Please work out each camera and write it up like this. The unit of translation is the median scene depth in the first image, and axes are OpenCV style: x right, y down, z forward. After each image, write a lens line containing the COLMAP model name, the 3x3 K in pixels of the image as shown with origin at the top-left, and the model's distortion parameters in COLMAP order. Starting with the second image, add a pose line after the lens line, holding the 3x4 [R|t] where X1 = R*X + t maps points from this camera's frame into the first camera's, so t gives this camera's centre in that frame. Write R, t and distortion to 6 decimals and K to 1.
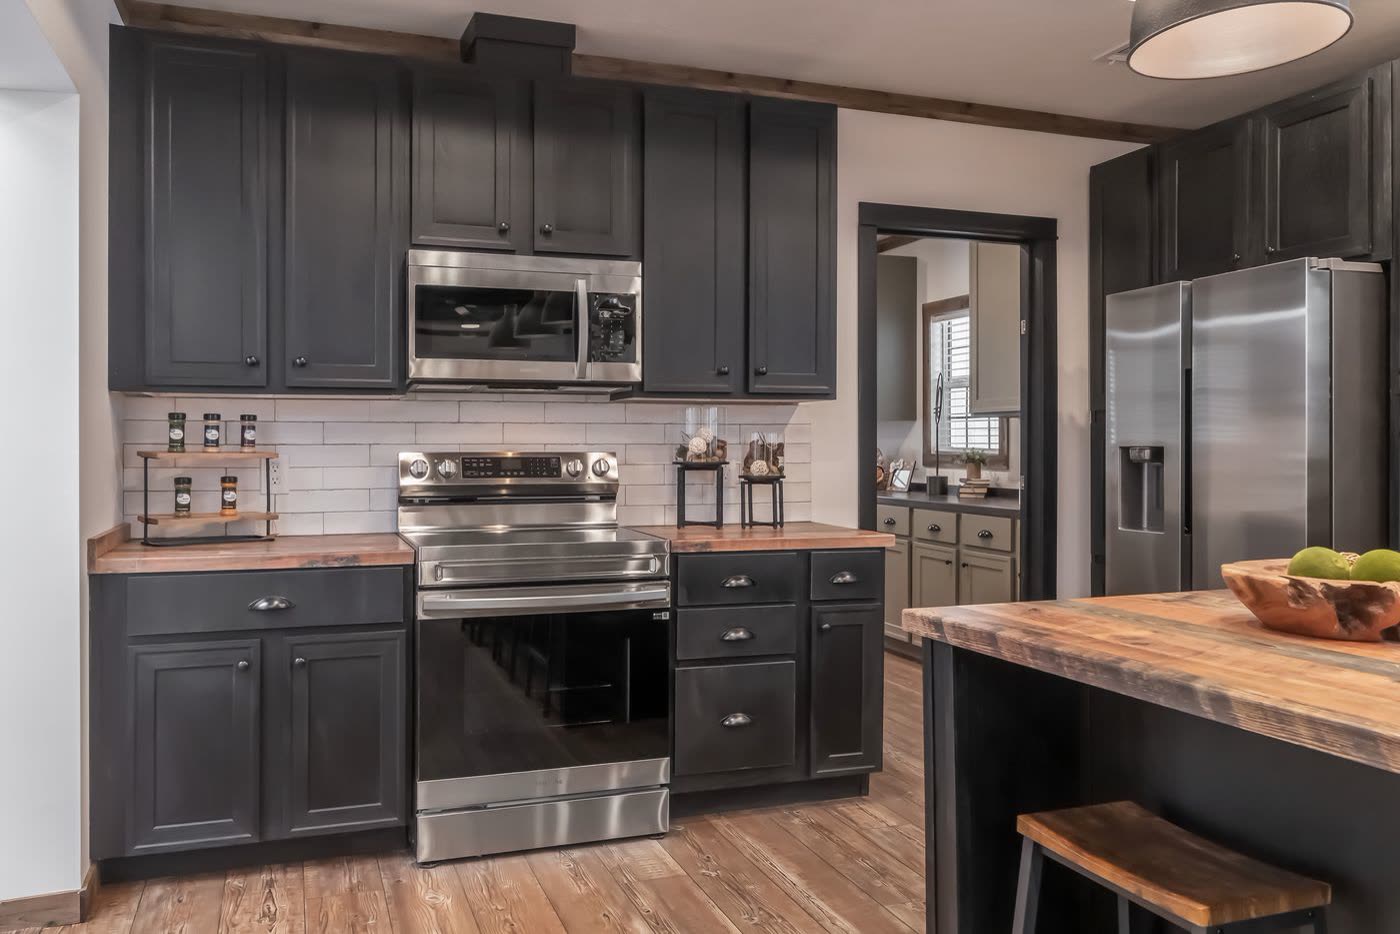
lens RADIAL K [[1125.8, 0, 696.6], [0, 1125.8, 424.7], [0, 0, 1]] dist [0.012982, -0.002712]
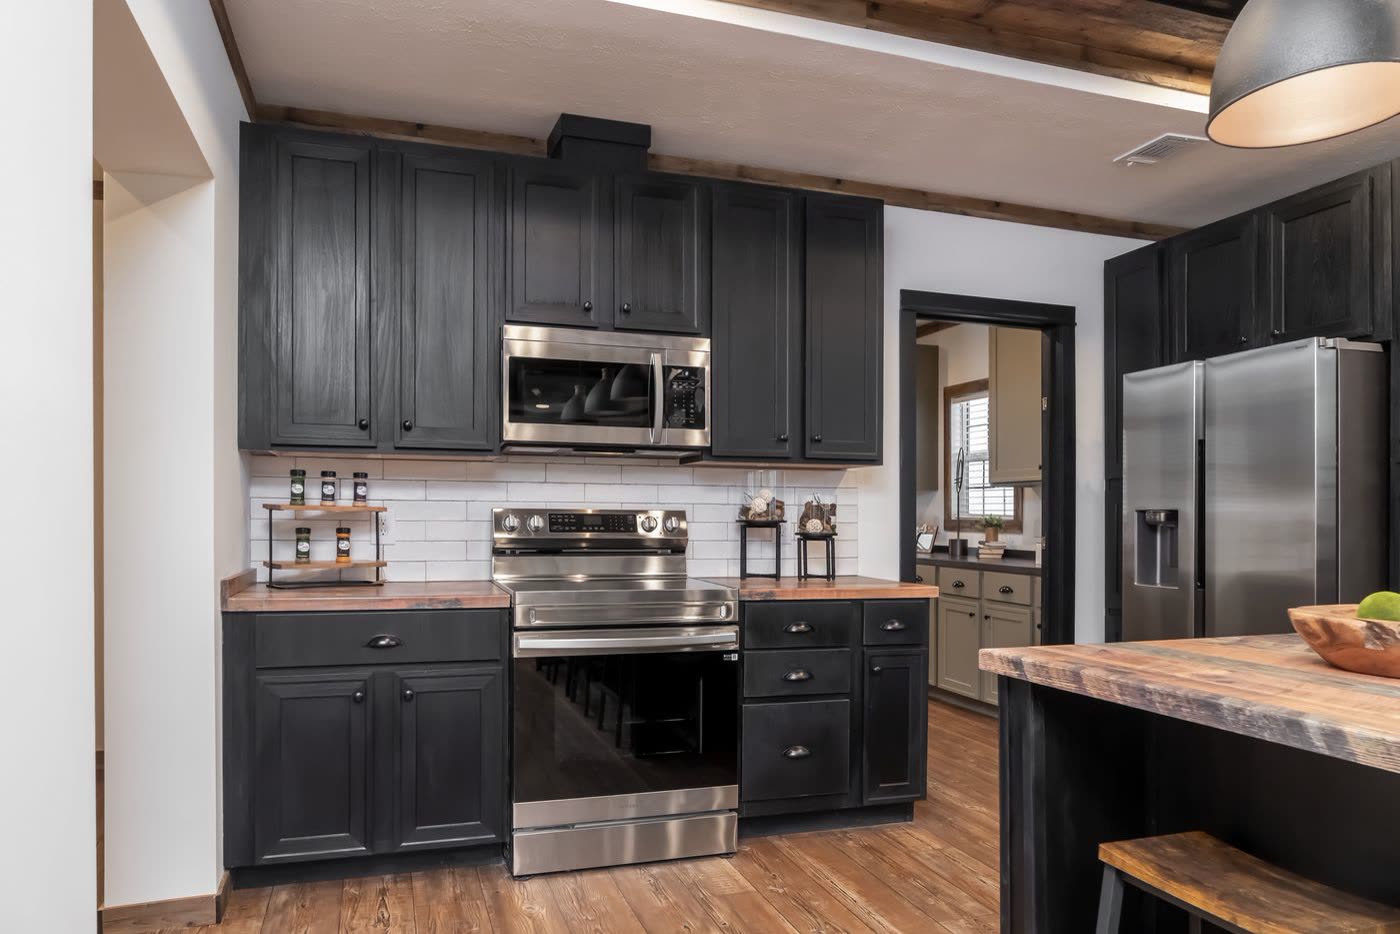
lens RADIAL K [[967.9, 0, 702.3], [0, 967.9, 510.8], [0, 0, 1]] dist [-0.003540, 0.000373]
pose [[0.999711, 0.007538, -0.022842, -0.036961], [-0.007283, 0.999911, 0.011216, 0.015444], [0.022925, -0.011046, 0.999676, 0.051068]]
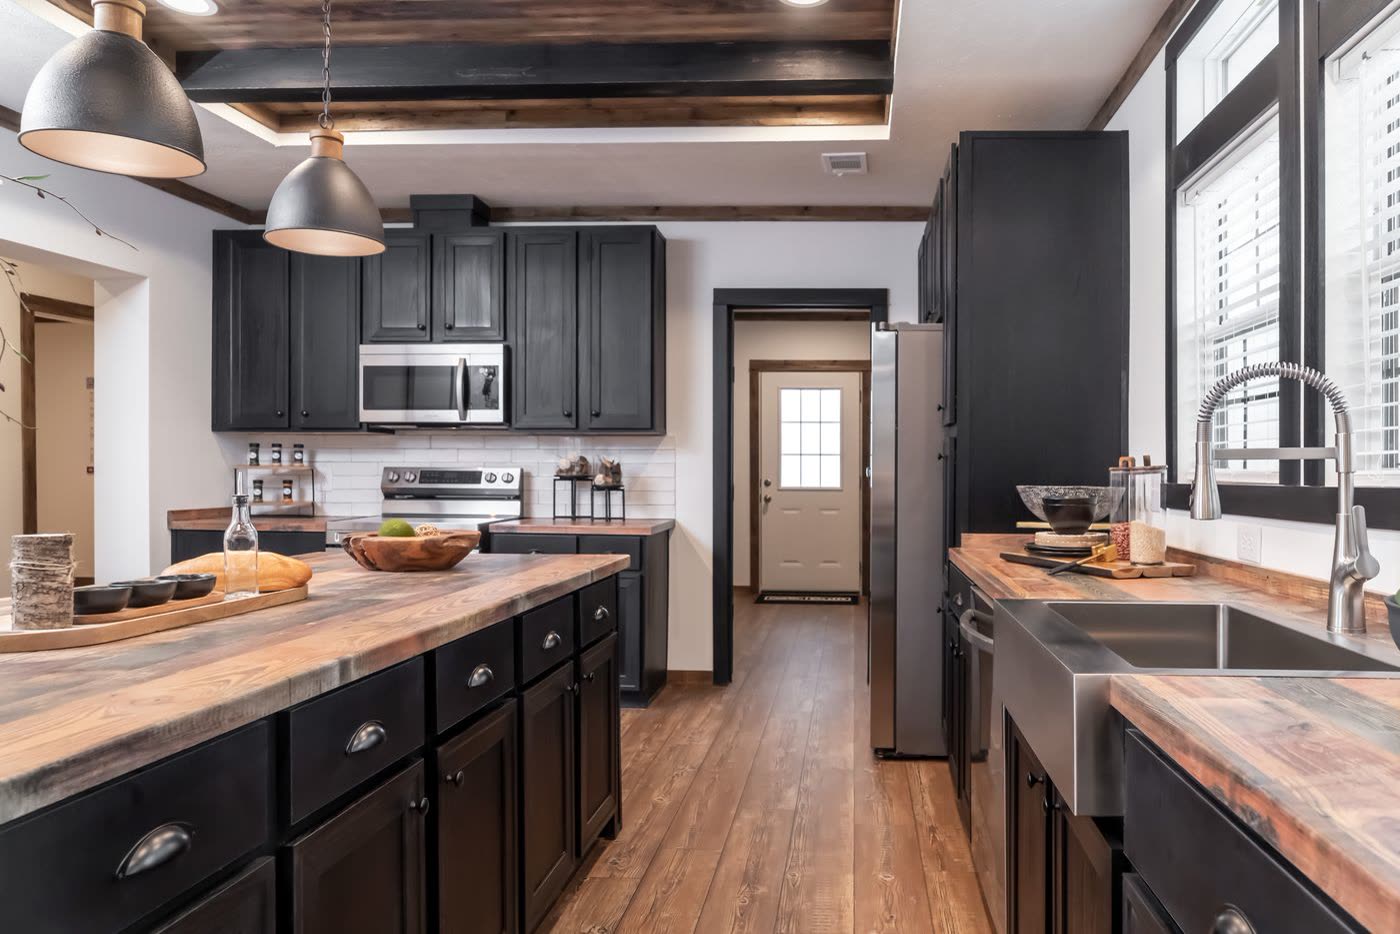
lens RADIAL K [[997.6, 0, 822.0], [0, 997.6, 463.4], [0, 0, 1]] dist [-0.007395, -0.002864]
pose [[0.921588, 0.006181, -0.388120, 0.912014], [0.000120, 0.999869, 0.016209, -0.003764], [0.388169, -0.014985, 0.921466, -0.083781]]
